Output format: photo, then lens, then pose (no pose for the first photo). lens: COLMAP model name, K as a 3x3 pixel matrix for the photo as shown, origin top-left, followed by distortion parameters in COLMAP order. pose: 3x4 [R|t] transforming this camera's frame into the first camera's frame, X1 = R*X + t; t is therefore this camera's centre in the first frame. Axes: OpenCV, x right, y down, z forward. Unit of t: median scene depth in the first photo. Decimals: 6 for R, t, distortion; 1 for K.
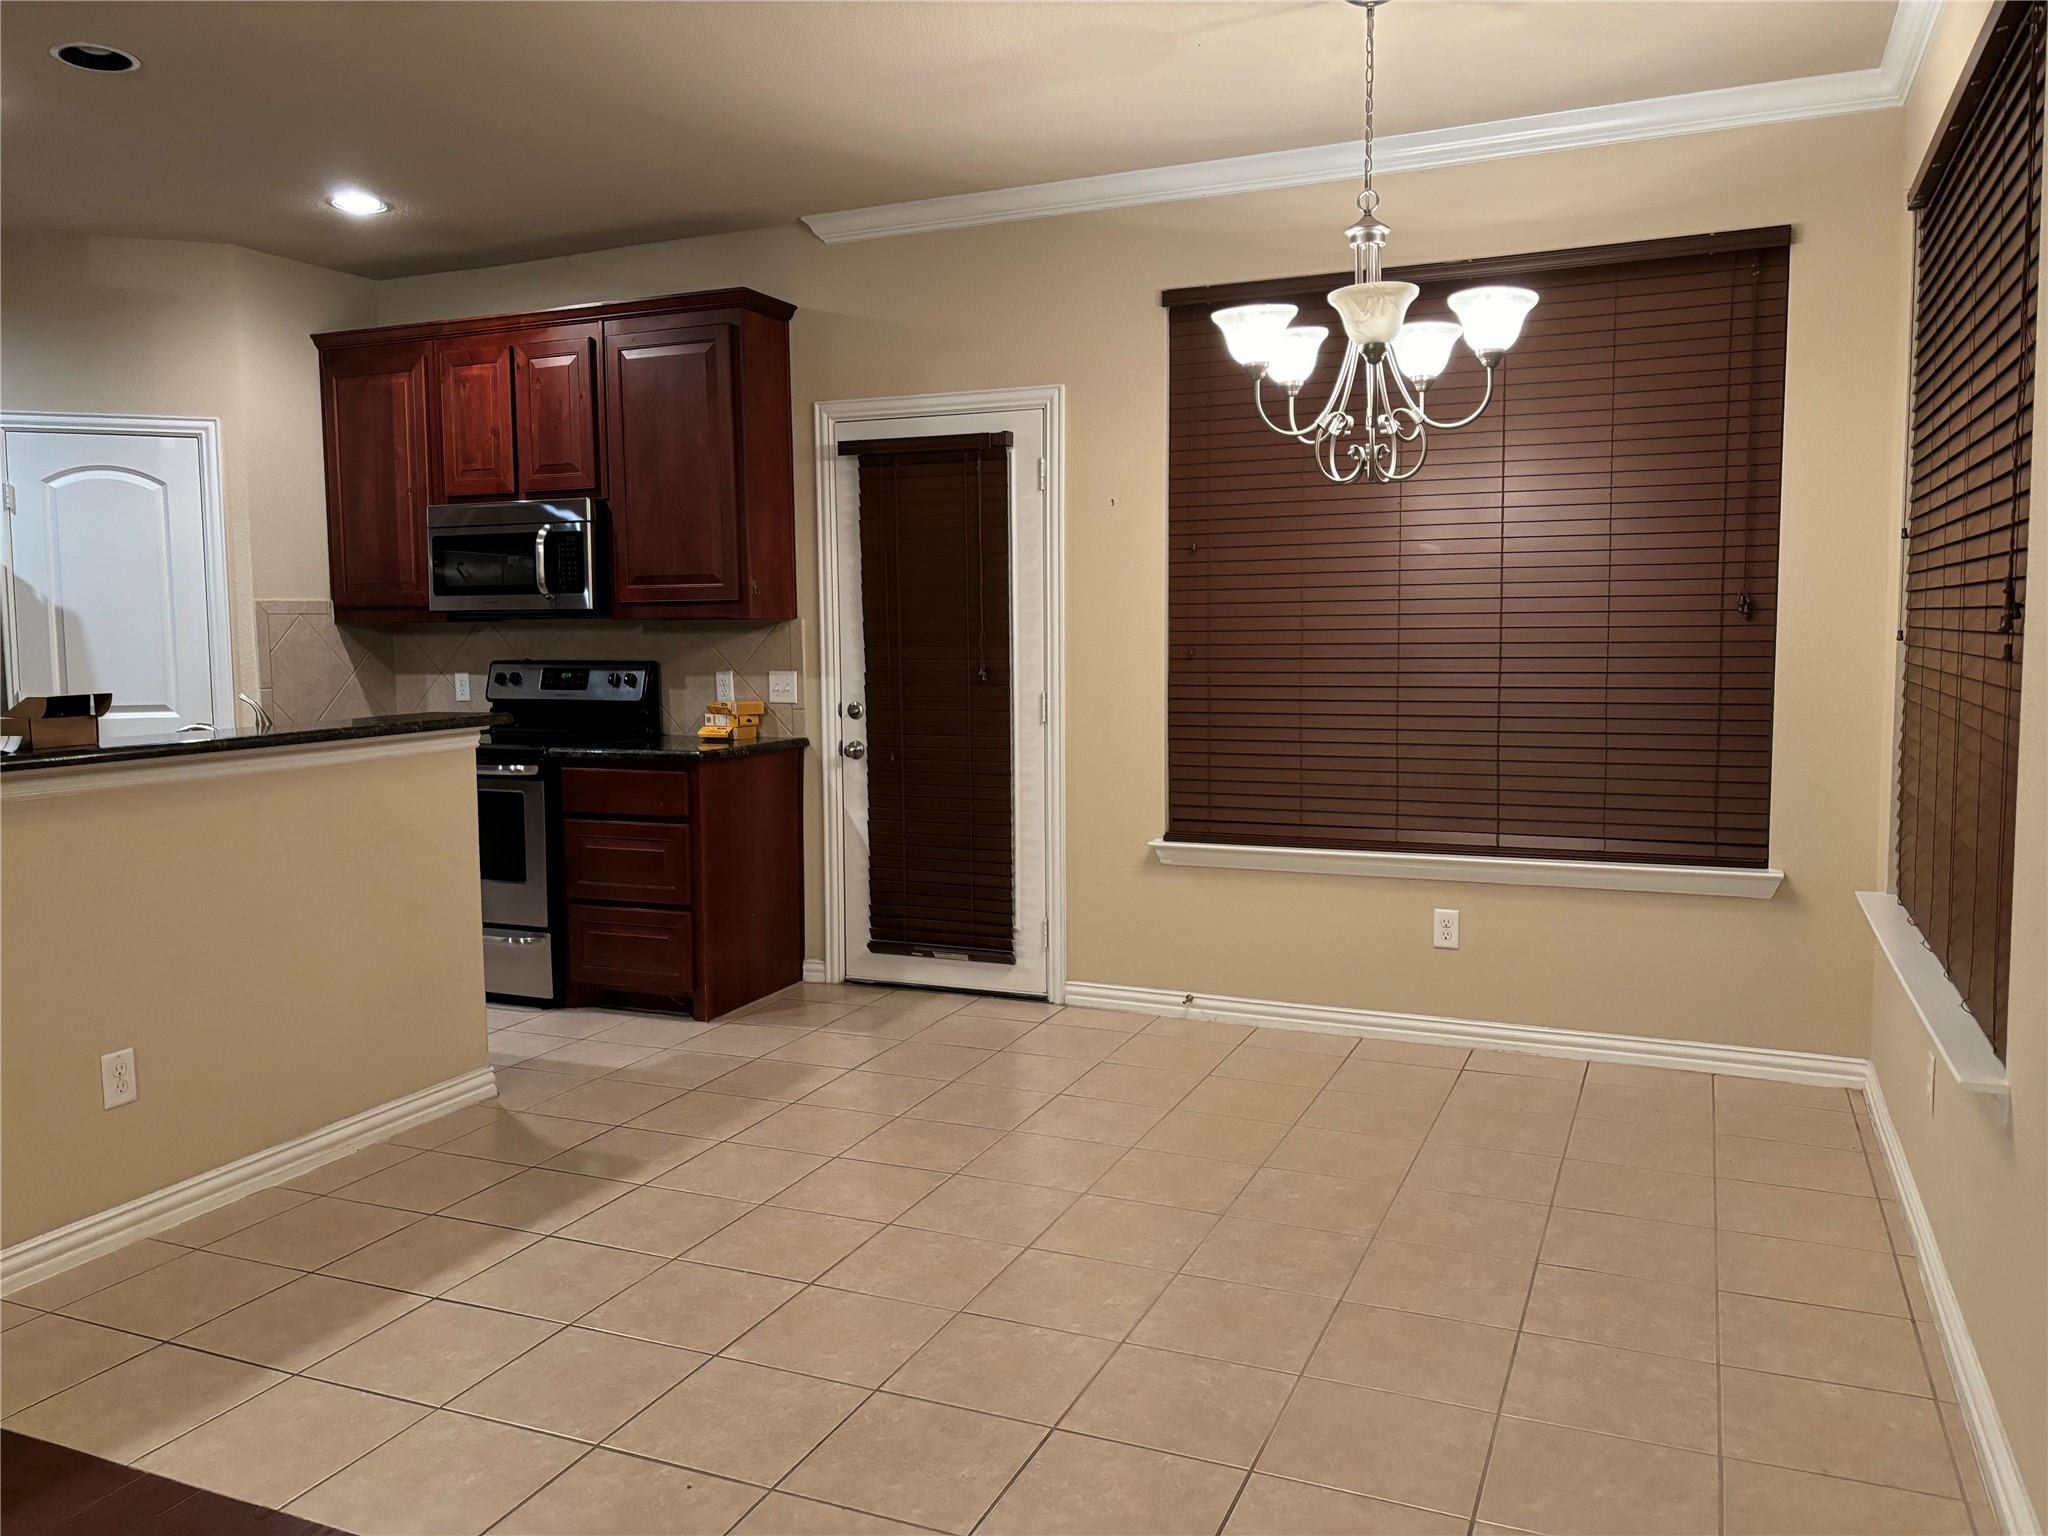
lens RADIAL K [[1547.4, 0, 1010.8], [0, 1547.4, 767.9], [0, 0, 1]] dist [0.058043, -0.053542]
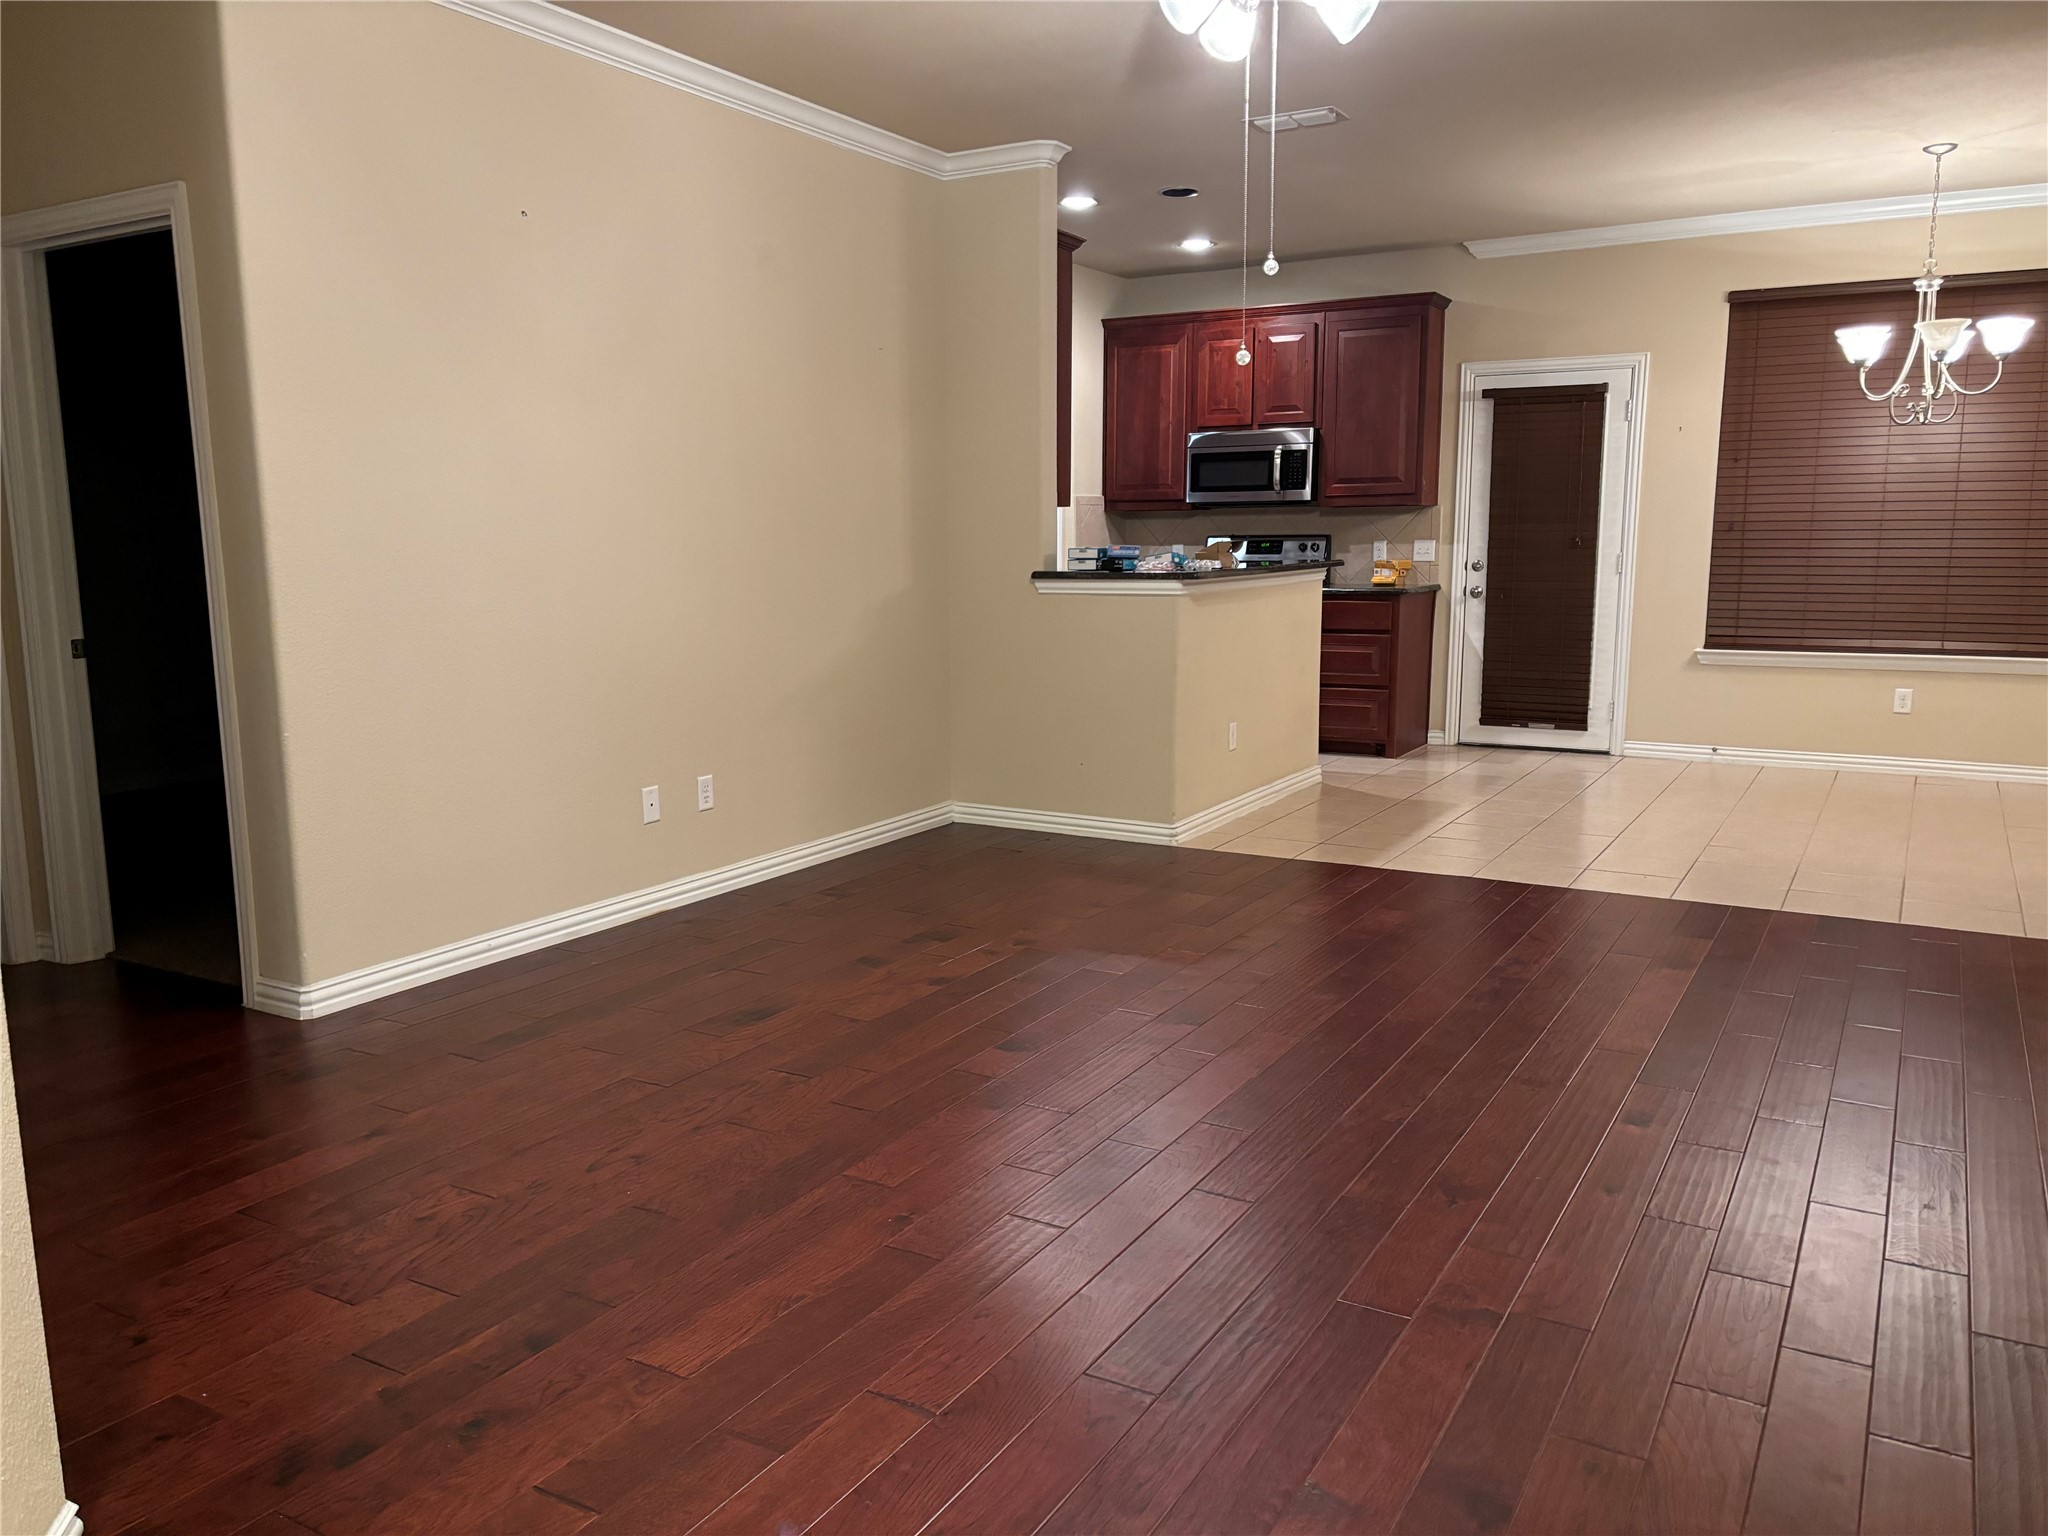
lens RADIAL K [[1547.4, 0, 1024.0], [0, 1547.4, 778.4], [0, 0, 1]] dist [0.058043, -0.053542]
pose [[0.994588, 0.022871, -0.101354, -0.394809], [-0.016069, 0.997595, 0.067427, 0.077537], [0.102652, -0.065433, 0.992563, -0.605203]]
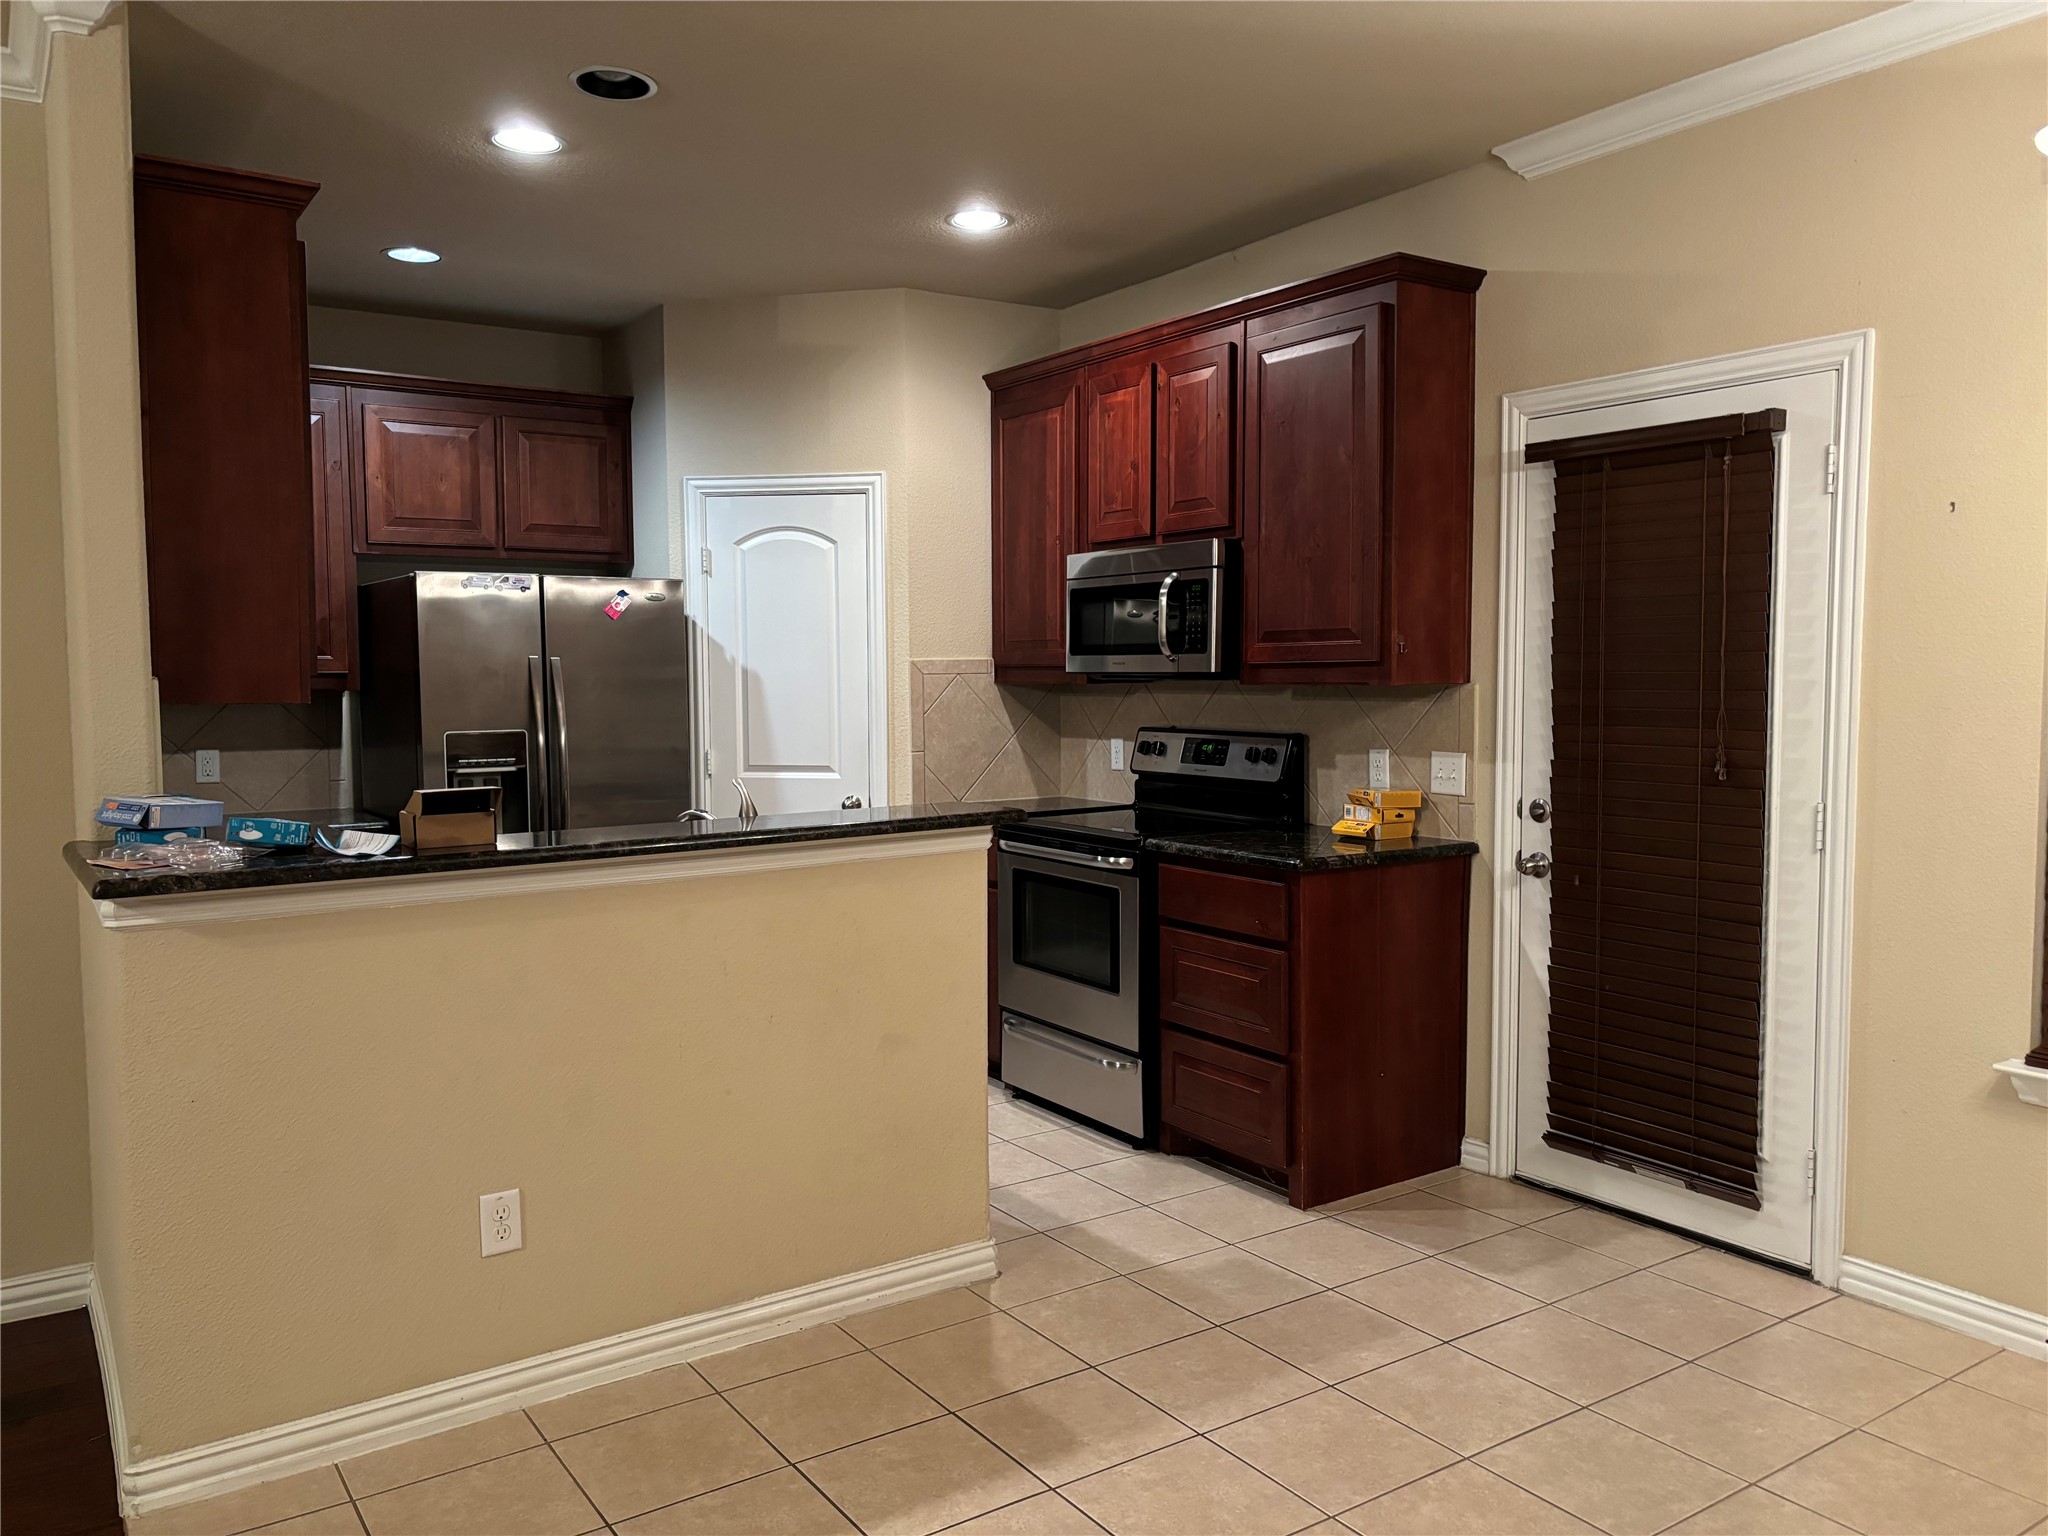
lens RADIAL K [[1547.4, 0, 1015.3], [0, 1547.4, 770.1], [0, 0, 1]] dist [0.058043, -0.053542]
pose [[0.844713, 0.040390, -0.533694, 0.082987], [-0.050656, 0.998706, -0.004594, -0.041388], [0.532817, 0.030915, 0.845665, 0.253862]]
